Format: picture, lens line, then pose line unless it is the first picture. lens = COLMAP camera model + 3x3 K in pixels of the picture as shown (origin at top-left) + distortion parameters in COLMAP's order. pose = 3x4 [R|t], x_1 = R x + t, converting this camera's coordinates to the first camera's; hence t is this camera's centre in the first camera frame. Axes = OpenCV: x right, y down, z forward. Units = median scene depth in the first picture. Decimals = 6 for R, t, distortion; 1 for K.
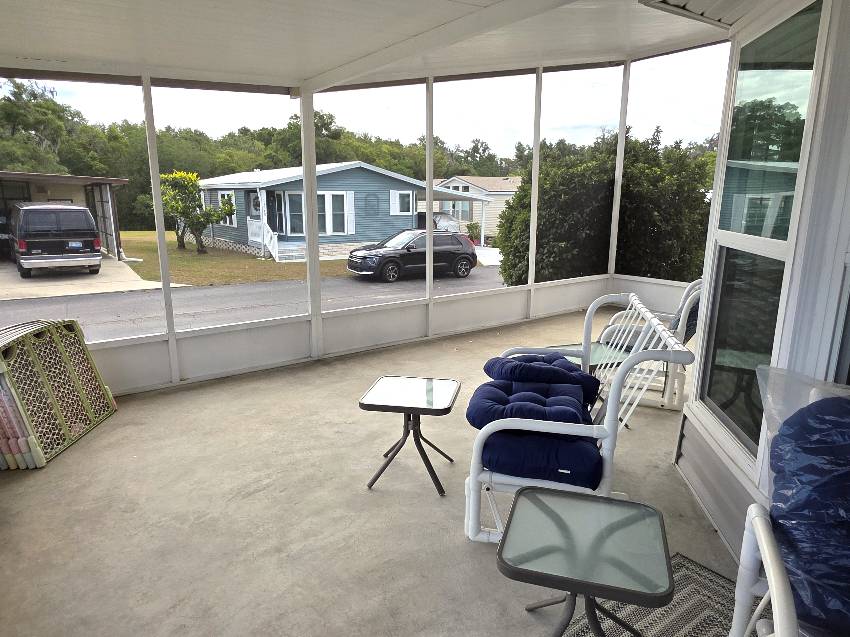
lens RADIAL K [[553.9, 0, 421.3], [0, 553.9, 321.1], [0, 0, 1]] dist [0.001139, -0.001893]
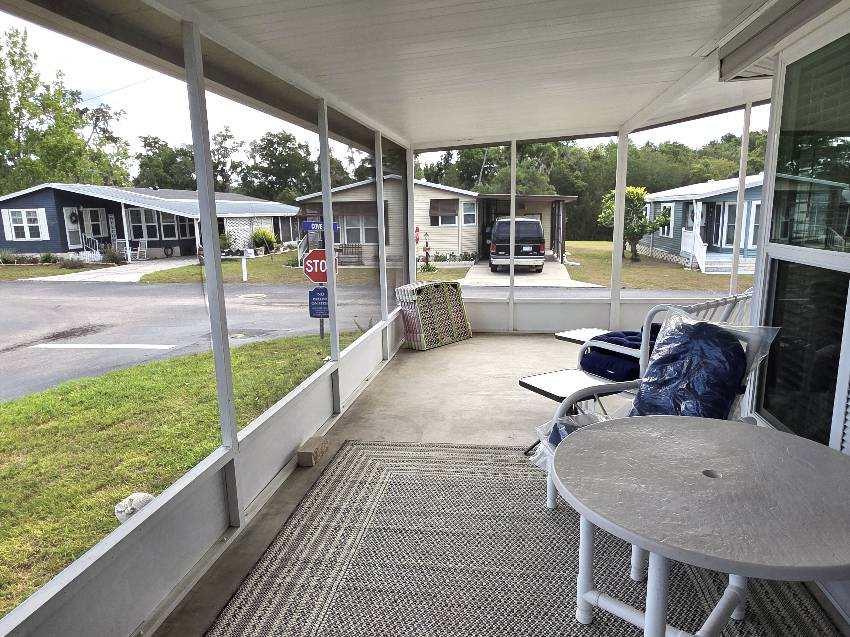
lens RADIAL K [[553.9, 0, 422.7], [0, 553.9, 321.3], [0, 0, 1]] dist [0.001139, -0.001893]
pose [[0.701932, 0.120943, -0.701900, 0.090306], [-0.135261, 0.990179, 0.035350, 0.011849], [0.699282, 0.070127, 0.711397, -0.055128]]
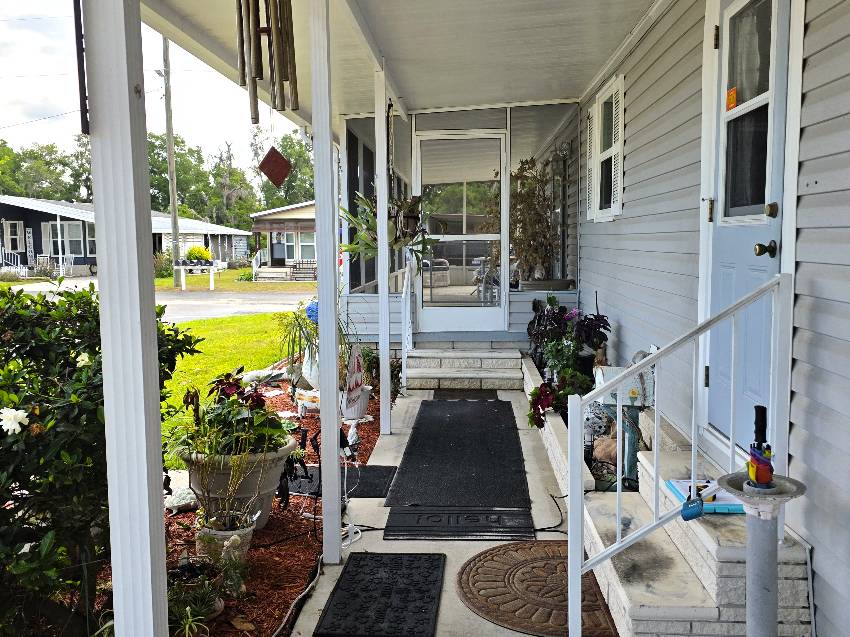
lens RADIAL K [[761.4, 0, 427.6], [0, 761.4, 321.3], [0, 0, 1]] dist [0.037541, -0.038168]
pose [[0.777204, 0.058723, -0.626503, 0.353832], [-0.130599, 0.989009, -0.069313, 0.113702], [0.615547, 0.135691, 0.776331, -0.402056]]
